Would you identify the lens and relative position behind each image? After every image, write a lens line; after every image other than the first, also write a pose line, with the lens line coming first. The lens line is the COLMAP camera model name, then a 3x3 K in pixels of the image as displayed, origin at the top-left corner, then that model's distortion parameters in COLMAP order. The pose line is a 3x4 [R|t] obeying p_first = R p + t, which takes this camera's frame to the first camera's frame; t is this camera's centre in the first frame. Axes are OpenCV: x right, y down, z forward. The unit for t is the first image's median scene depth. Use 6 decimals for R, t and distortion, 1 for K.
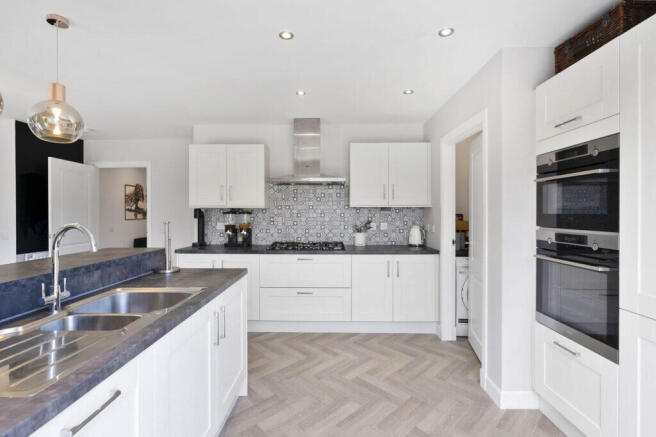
lens RADIAL K [[300.9, 0, 331.1], [0, 300.9, 217.3], [0, 0, 1]] dist [0.001096, 0.000799]
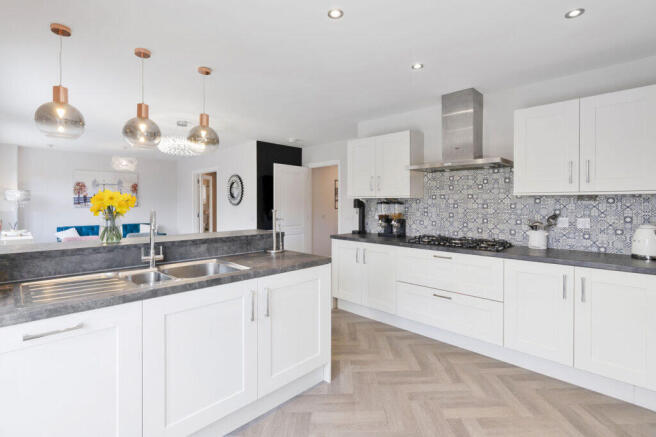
lens RADIAL K [[300.9, 0, 342.1], [0, 300.9, 206.9], [0, 0, 1]] dist [0.001096, 0.000799]
pose [[0.748759, 0.009992, -0.662767, 0.236003], [-0.012045, 0.999926, 0.001466, -0.001427], [0.662733, 0.006885, 0.748824, 0.149143]]
